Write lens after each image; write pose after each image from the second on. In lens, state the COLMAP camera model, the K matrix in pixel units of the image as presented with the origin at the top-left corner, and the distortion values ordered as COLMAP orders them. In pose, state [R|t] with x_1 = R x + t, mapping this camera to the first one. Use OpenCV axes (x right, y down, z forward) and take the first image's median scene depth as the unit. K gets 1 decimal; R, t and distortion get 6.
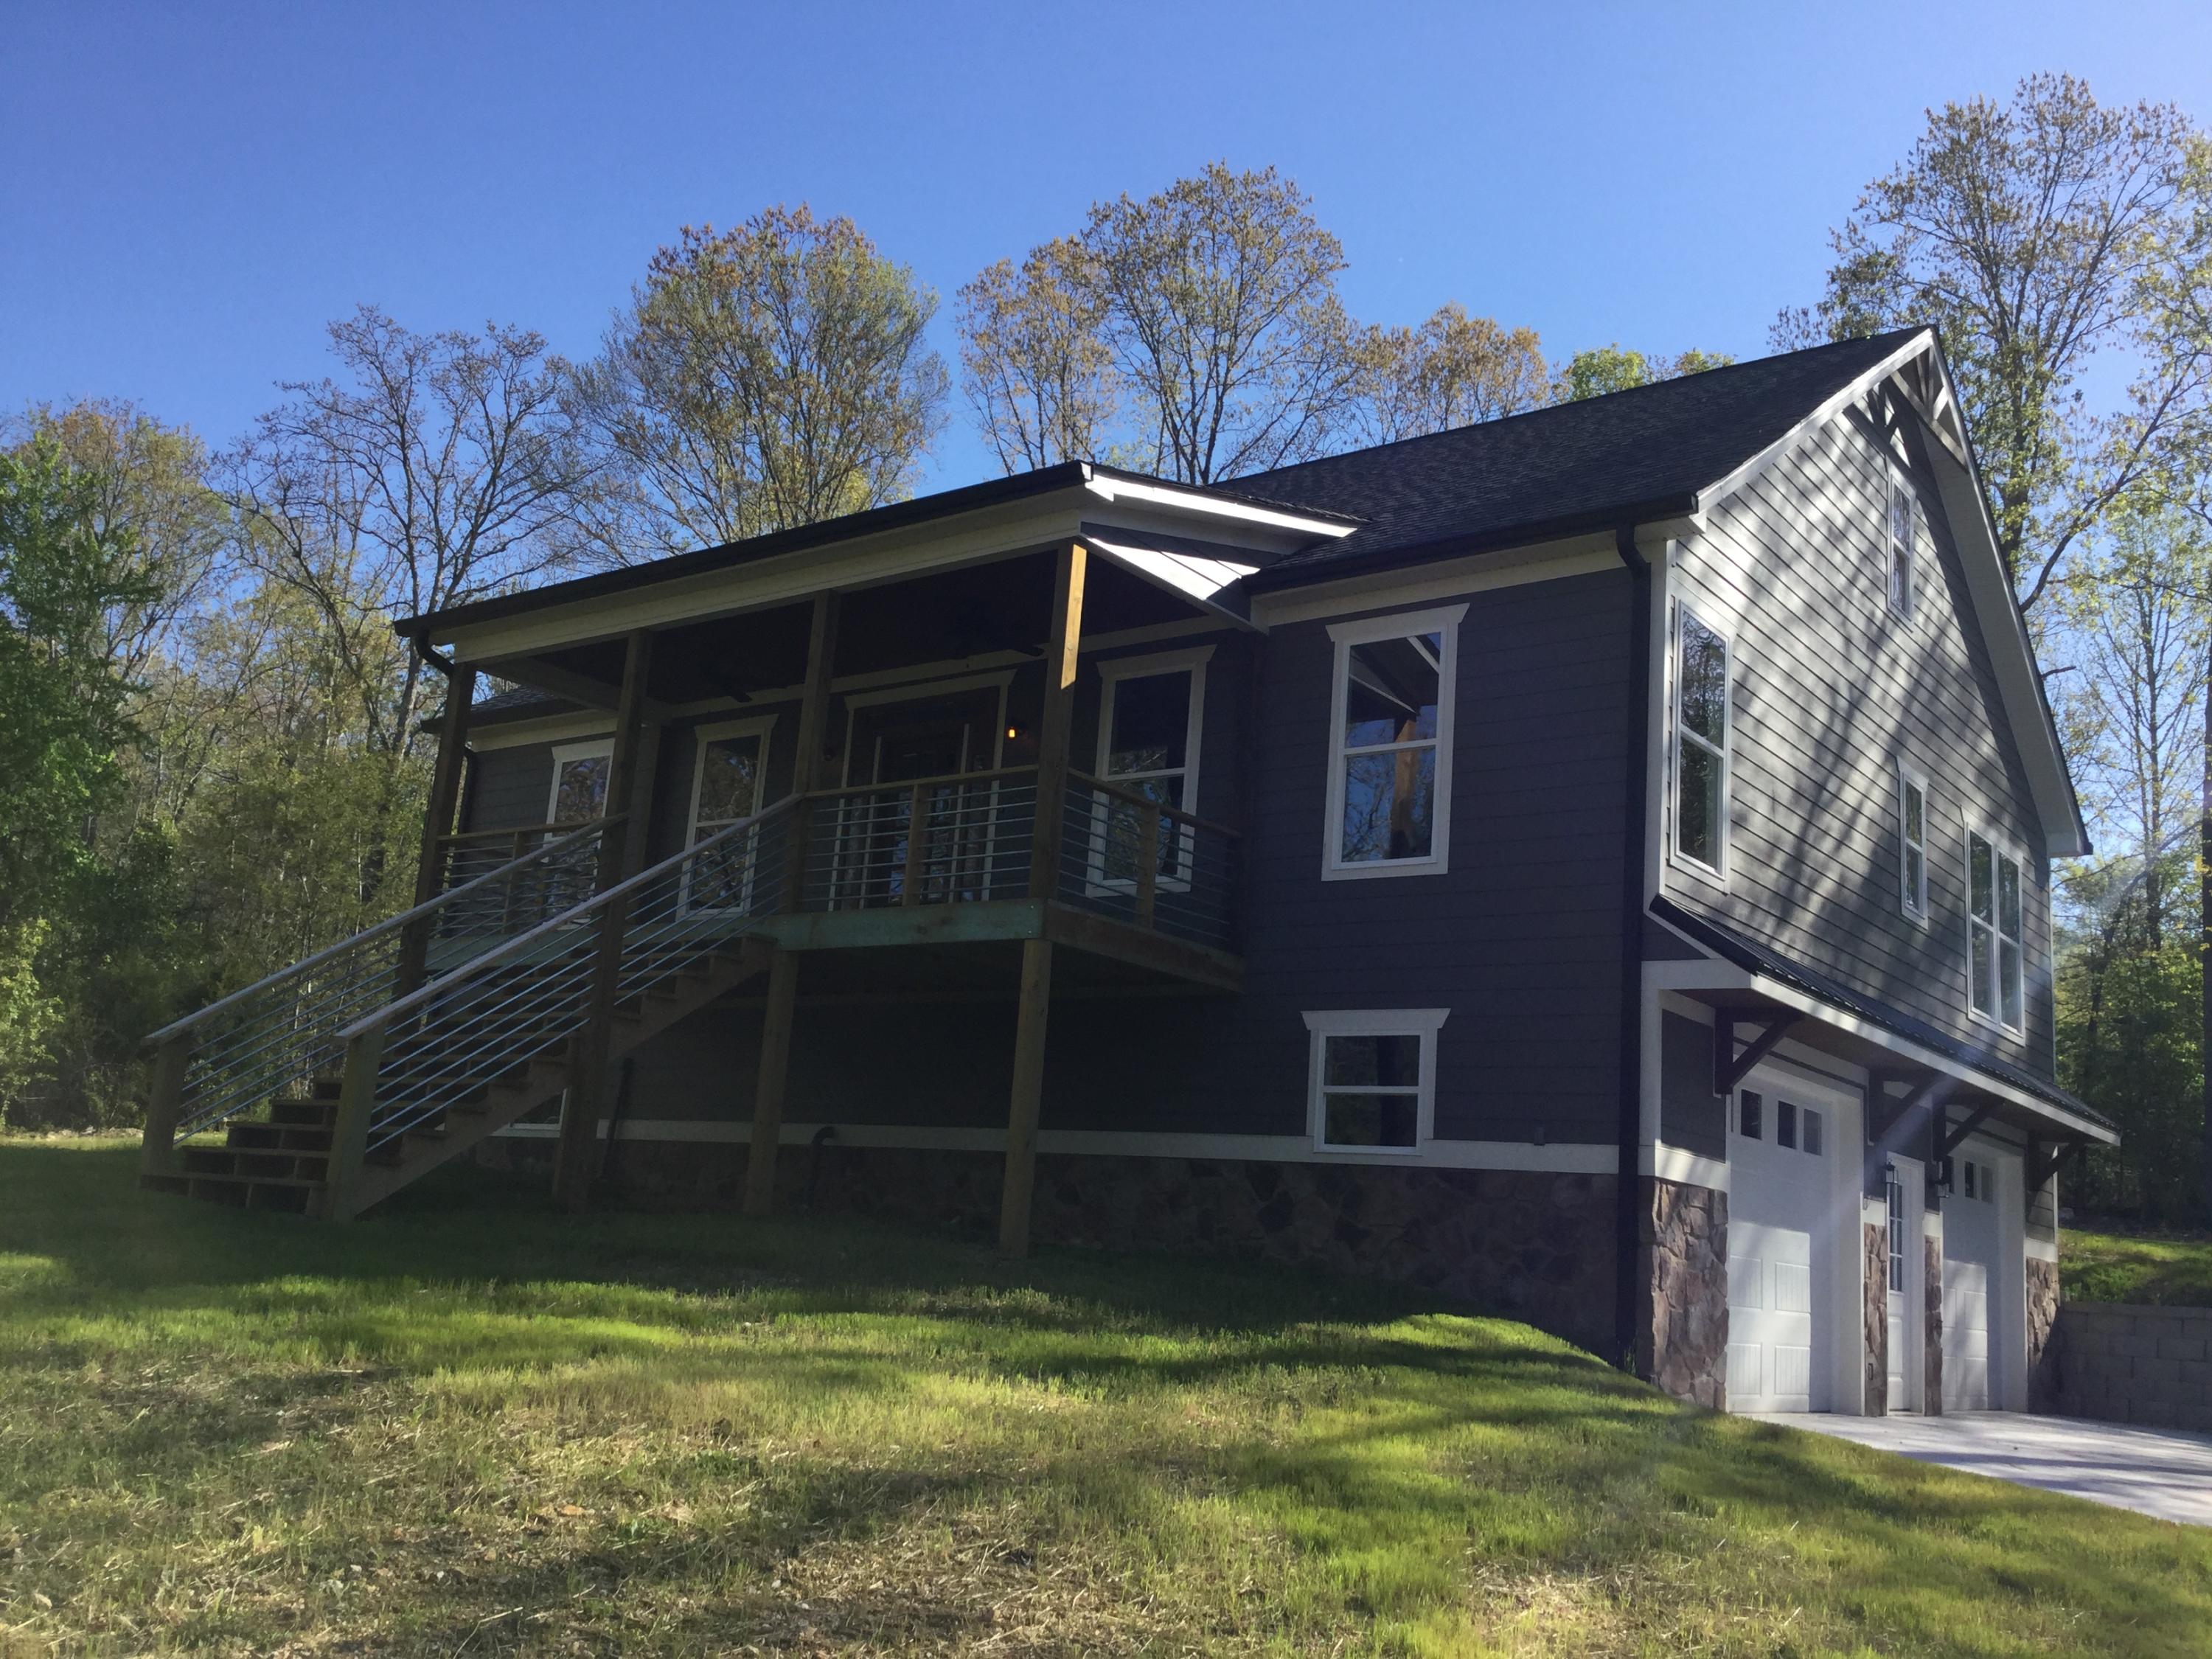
lens RADIAL K [[2019.2, 0, 1092.8], [0, 2019.2, 827.8], [0, 0, 1]] dist [0.077263, -0.143791]
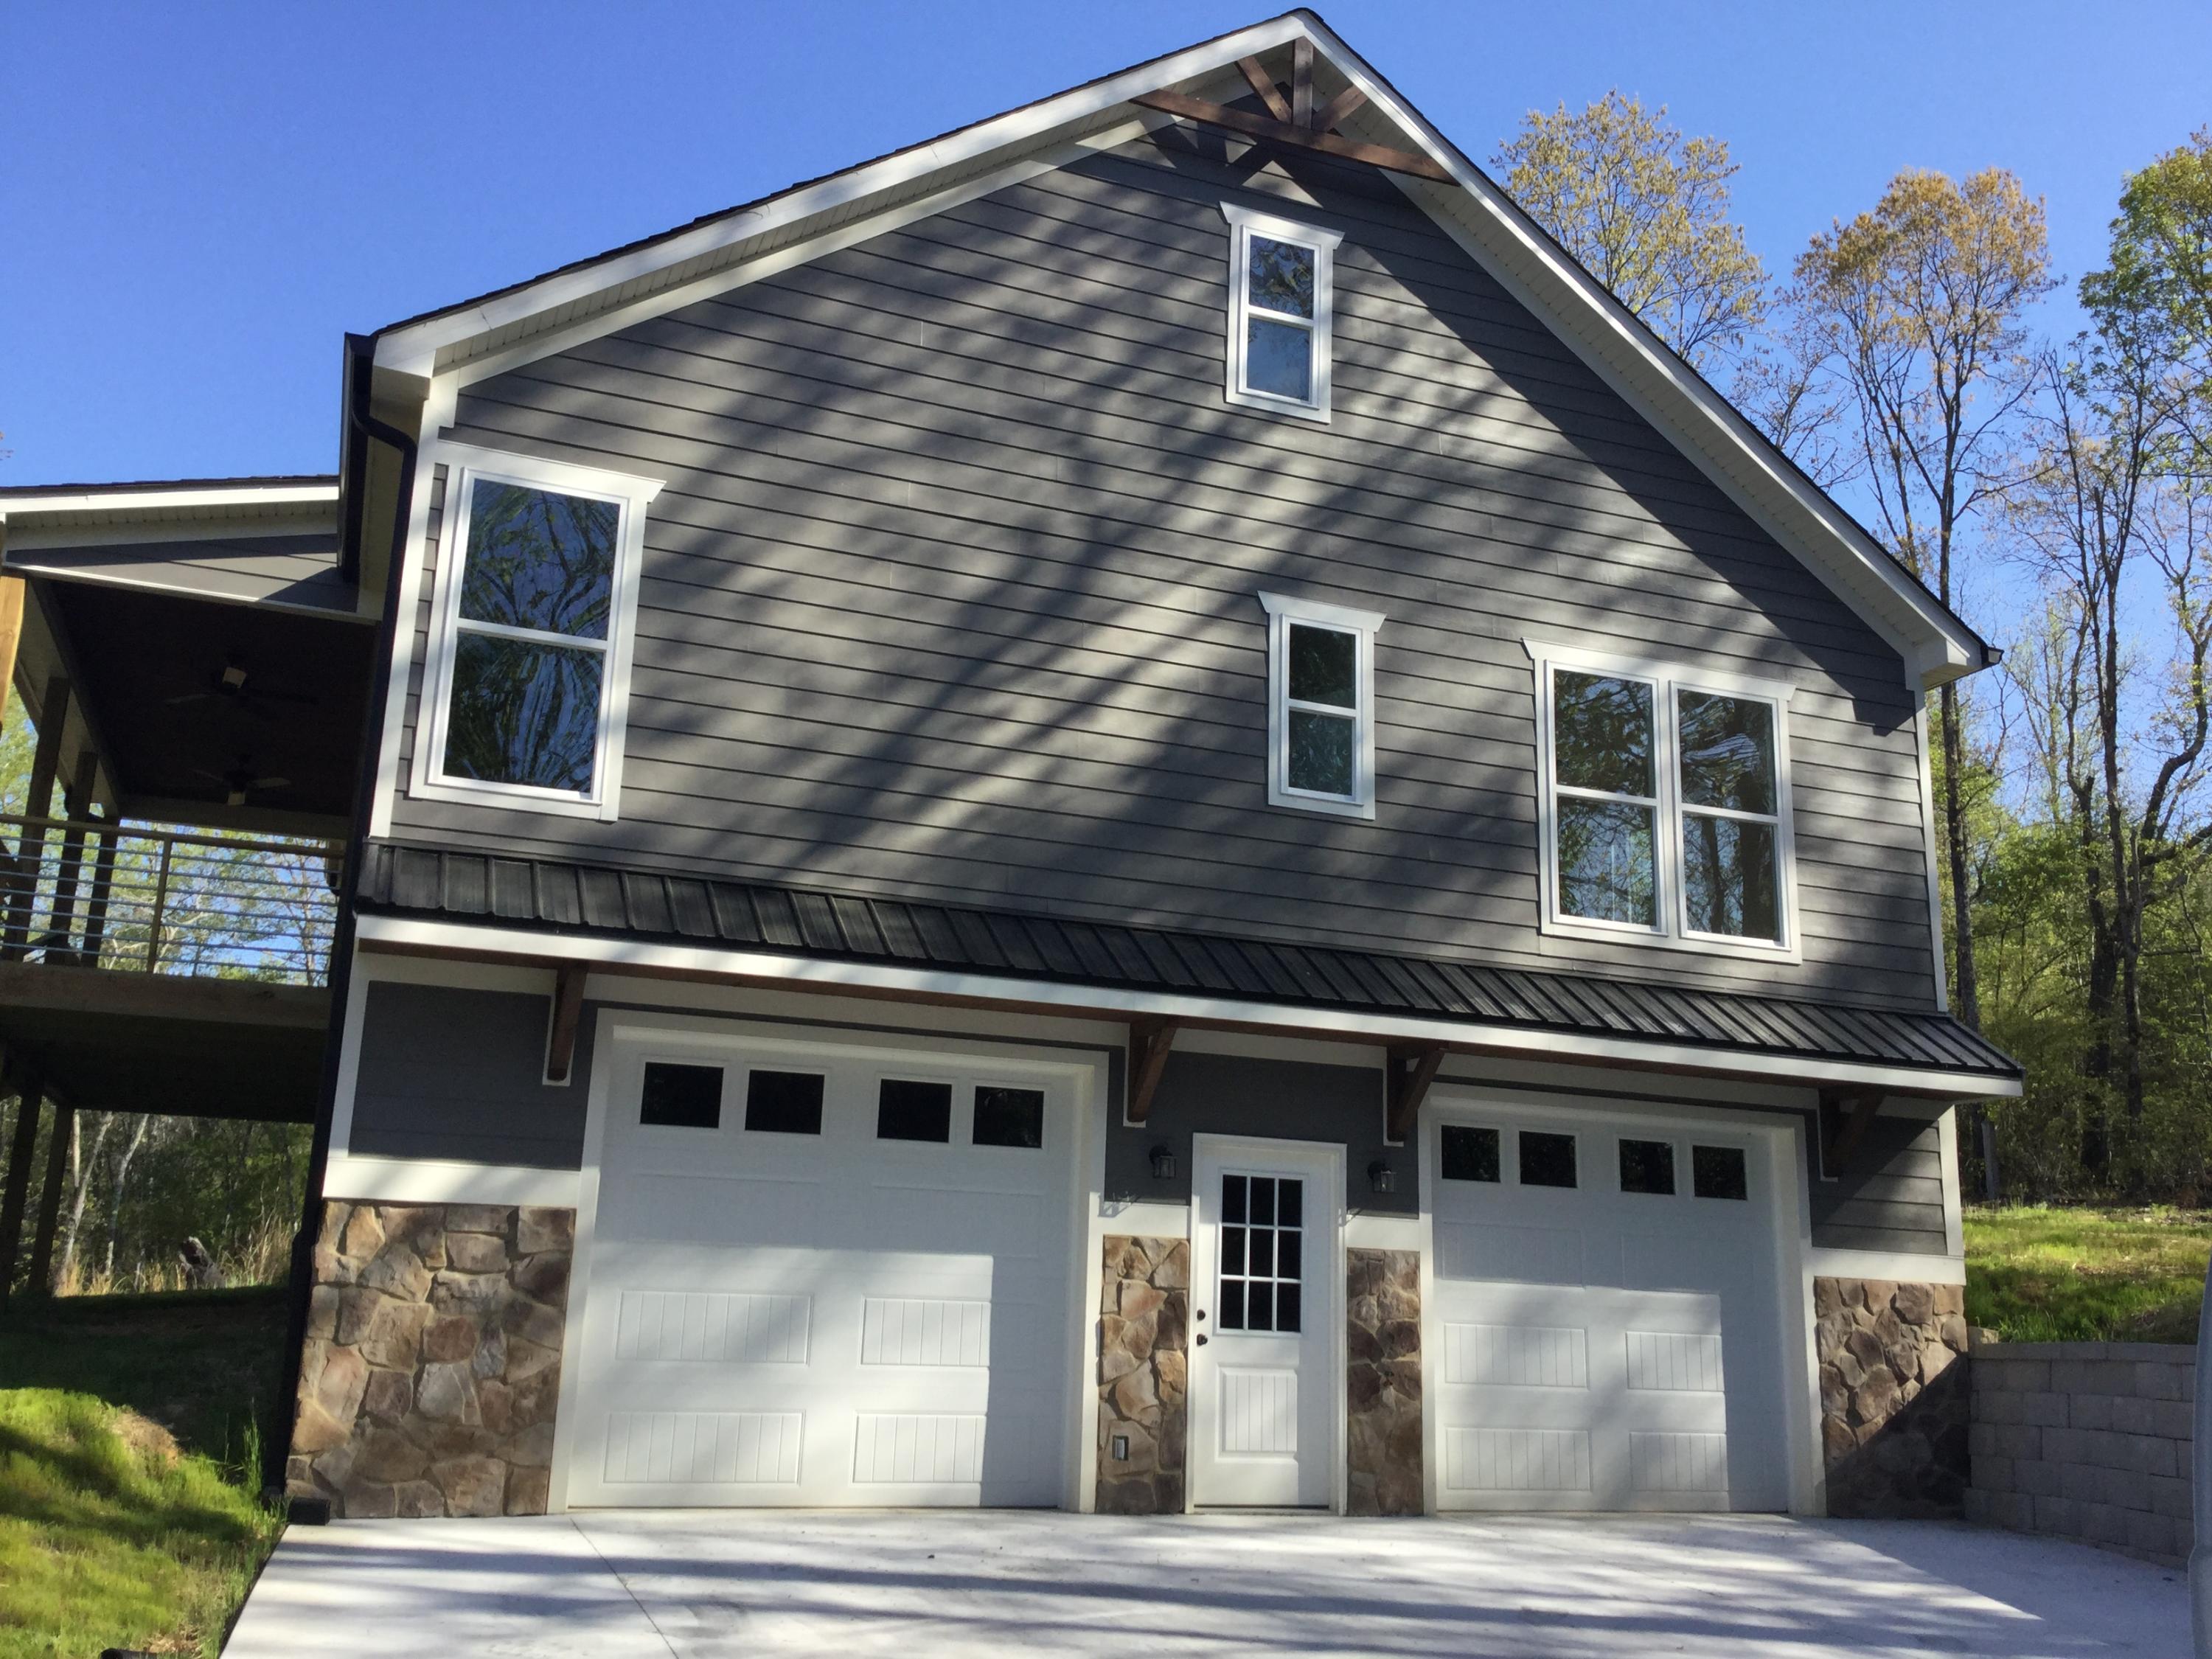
lens RADIAL K [[2019.2, 0, 1107.1], [0, 2019.2, 824.9], [0, 0, 1]] dist [0.077263, -0.143791]
pose [[0.862457, -0.175633, -0.474680, 0.783320], [0.146583, 0.984344, -0.097879, 0.126030], [0.484439, 0.014836, 0.874699, 0.390930]]
